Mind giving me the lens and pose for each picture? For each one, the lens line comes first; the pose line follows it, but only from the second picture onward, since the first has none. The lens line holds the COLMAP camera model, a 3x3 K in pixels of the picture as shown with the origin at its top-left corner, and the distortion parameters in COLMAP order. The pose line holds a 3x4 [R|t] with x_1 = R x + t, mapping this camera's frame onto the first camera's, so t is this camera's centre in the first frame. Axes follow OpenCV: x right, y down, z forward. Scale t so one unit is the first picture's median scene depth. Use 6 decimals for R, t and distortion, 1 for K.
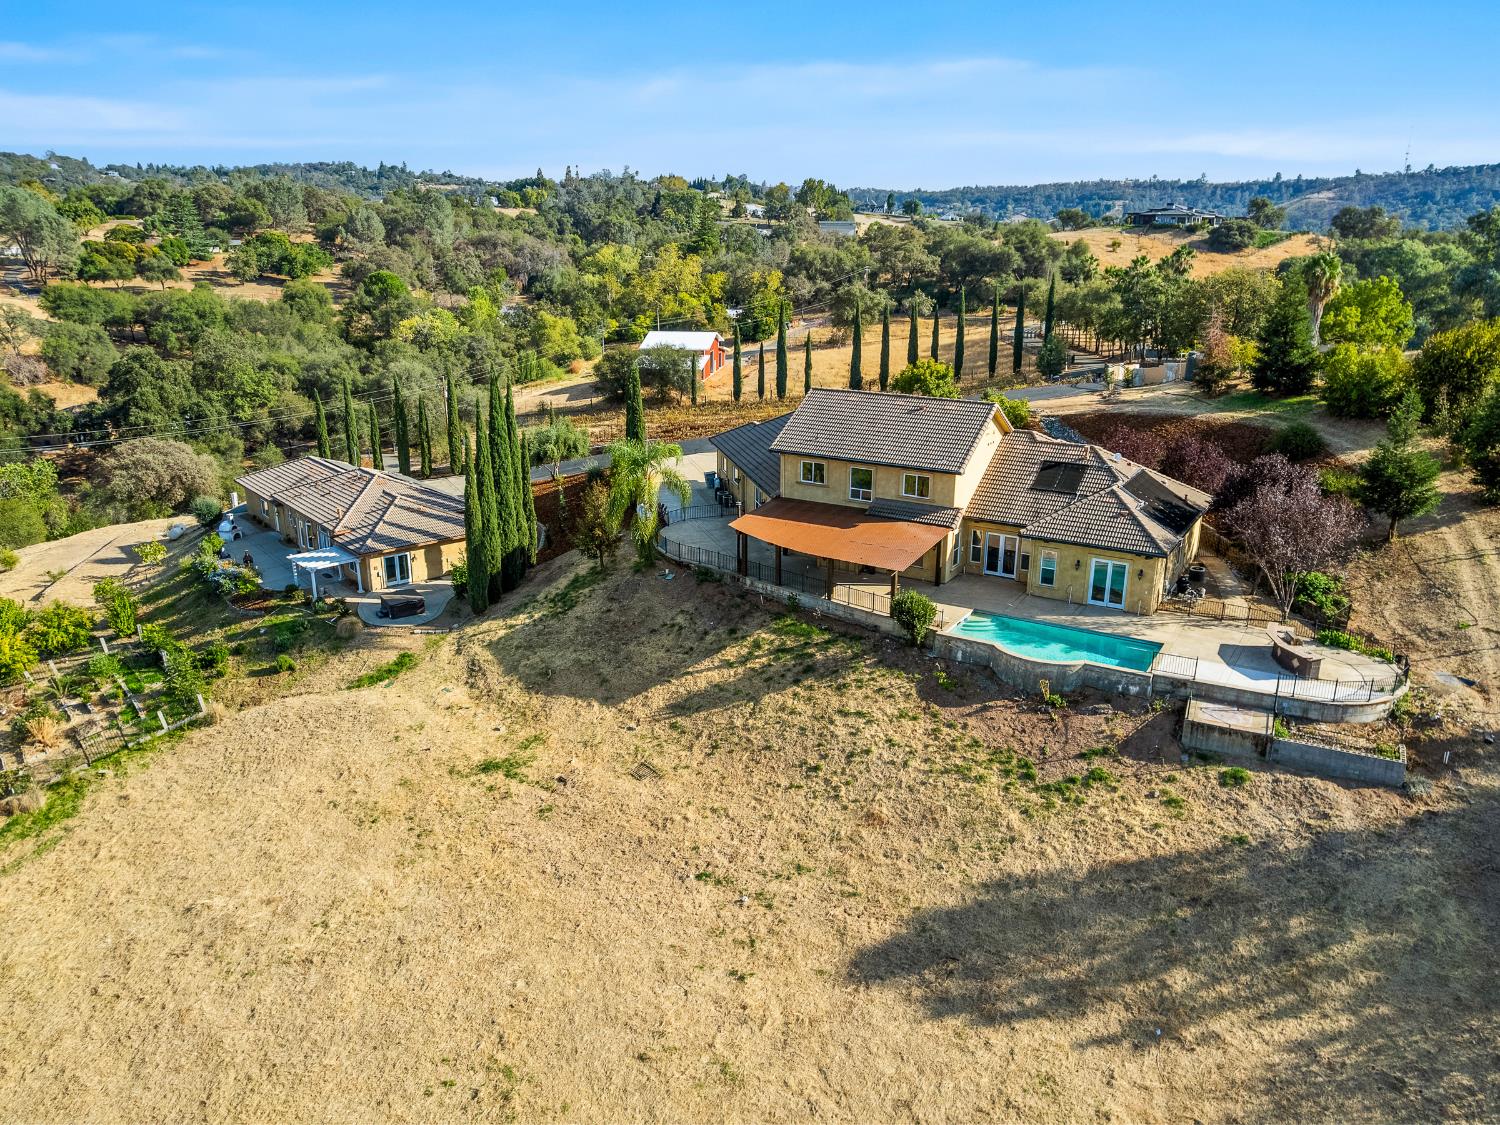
lens RADIAL K [[1083.5, 0, 754.2], [0, 1083.5, 561.4], [0, 0, 1]] dist [-0.072774, 0.050054]
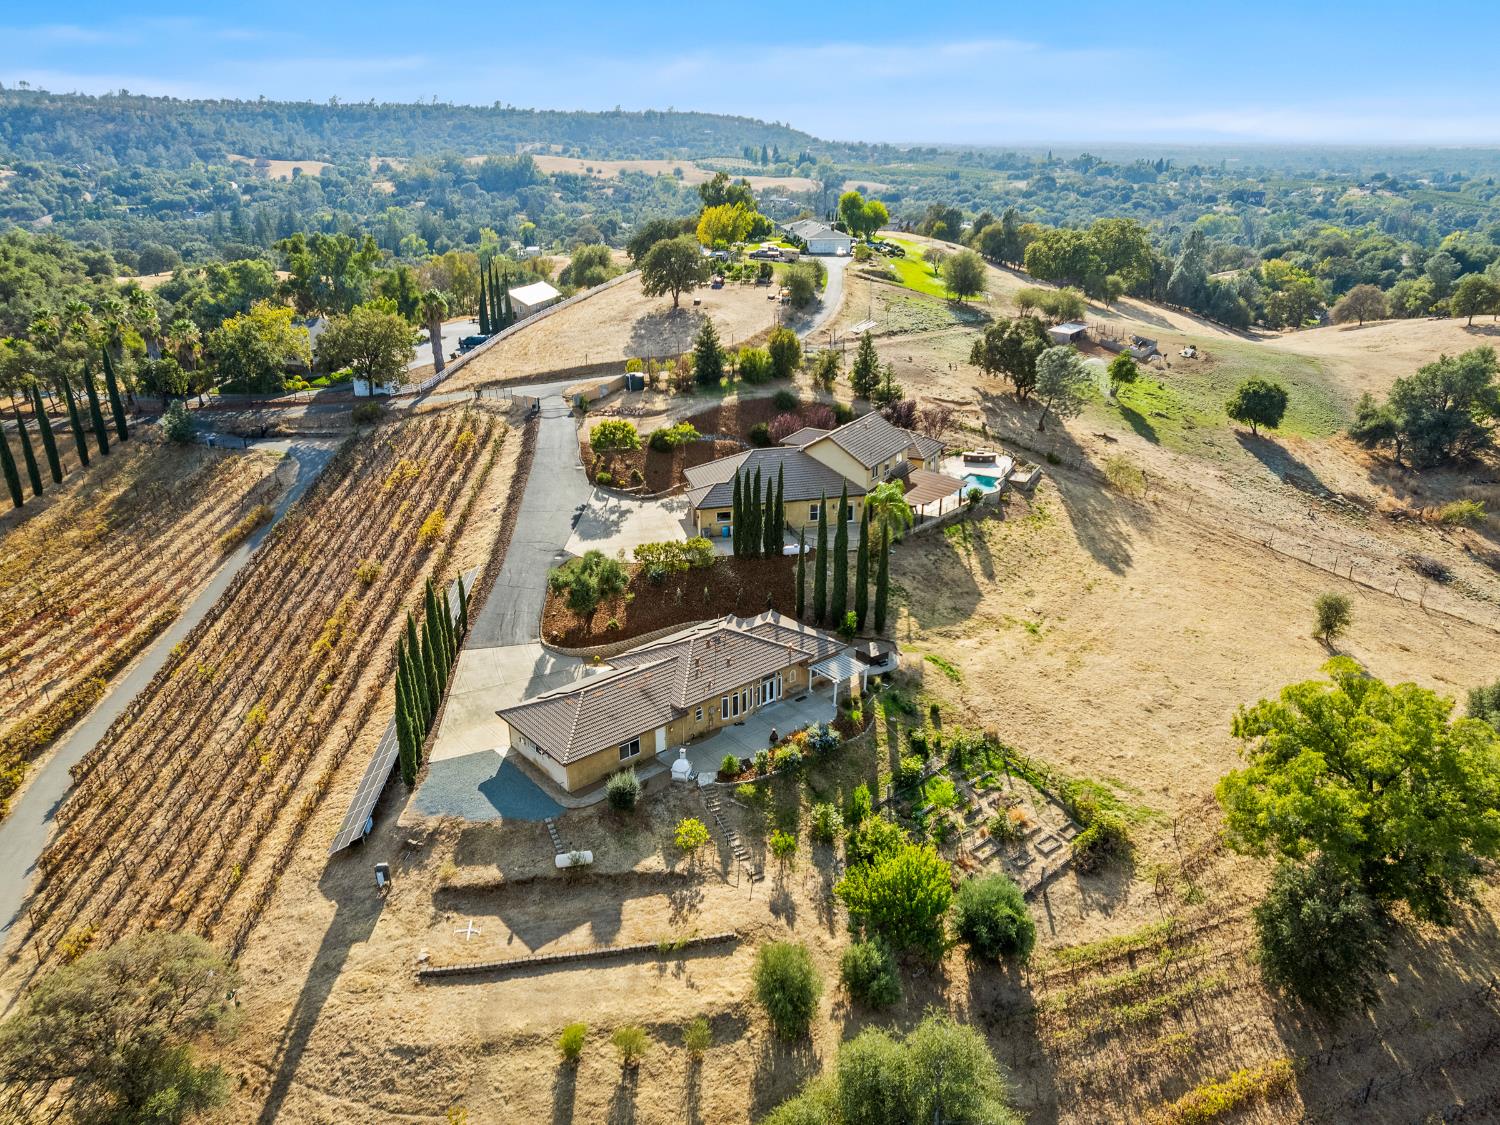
lens RADIAL K [[1083.5, 0, 752.9], [0, 1083.5, 548.9], [0, 0, 1]] dist [-0.072774, 0.050054]
pose [[-0.007744, -0.365580, 0.930748, -1.763401], [0.298702, 0.887434, 0.351052, -0.695188], [-0.954315, 0.280735, 0.102327, 1.061790]]
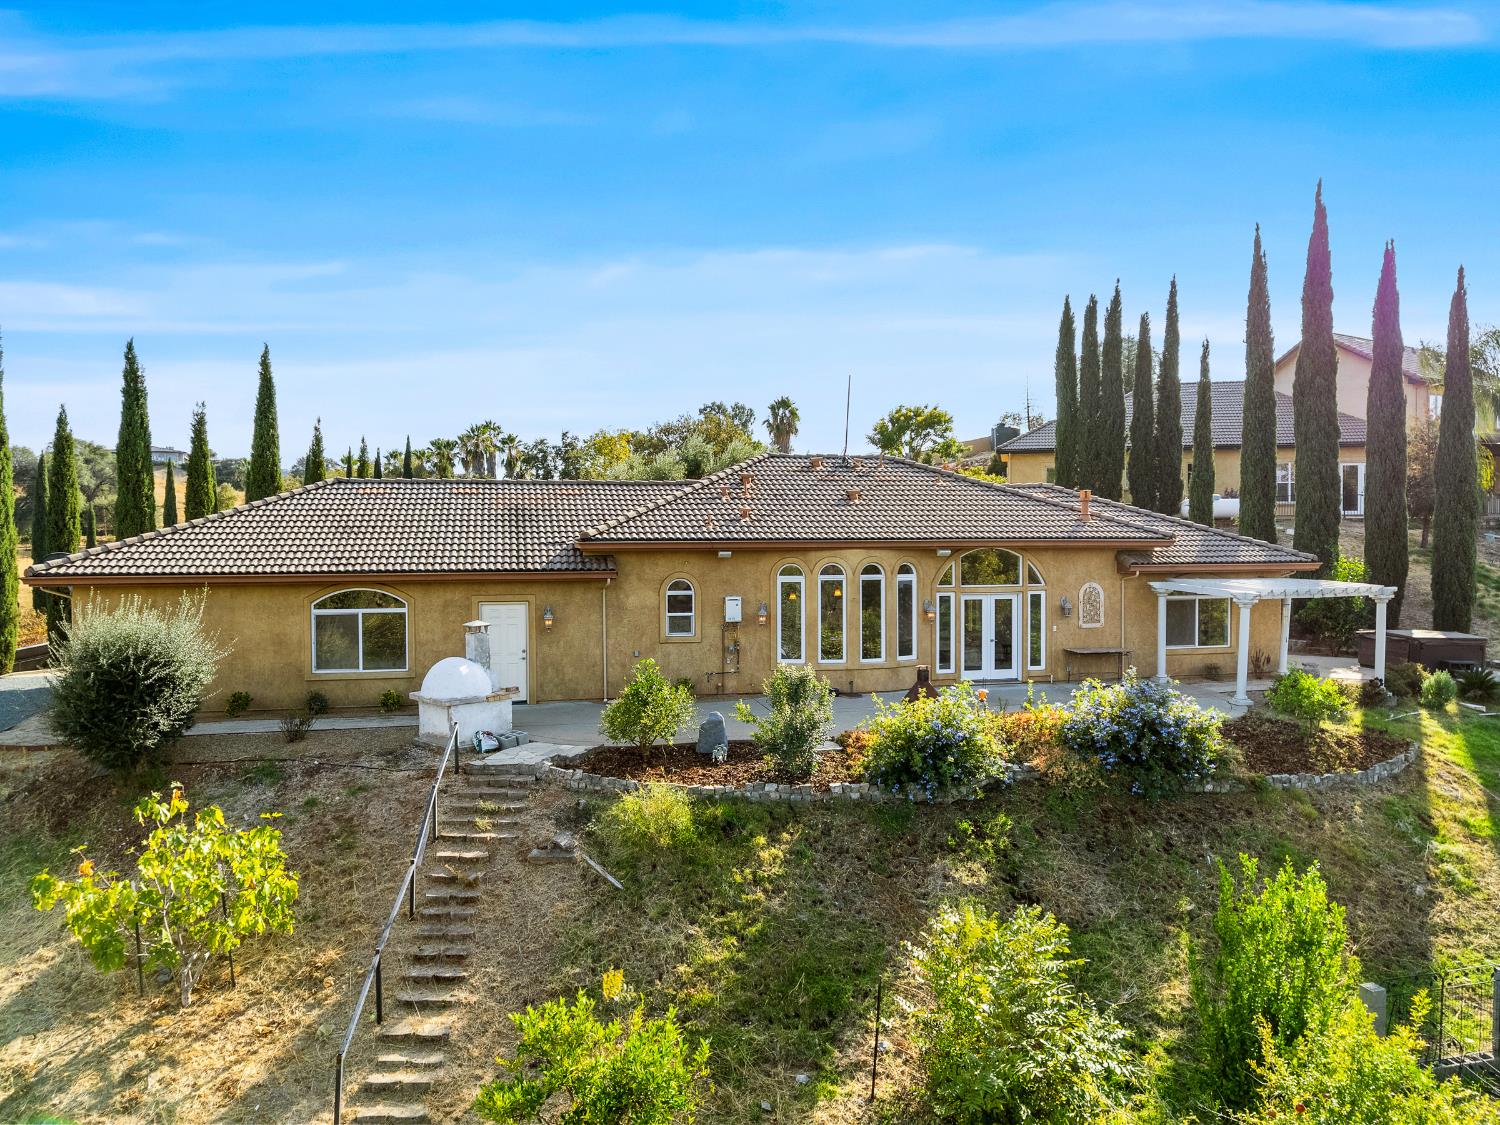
lens RADIAL K [[1083.5, 0, 755.7], [0, 1083.5, 562.2], [0, 0, 1]] dist [-0.072774, 0.050054]
pose [[0.458201, -0.022694, 0.888559, -0.895446], [0.268094, 0.956646, -0.113814, -0.018146], [-0.847454, 0.290367, 0.444421, 1.128443]]
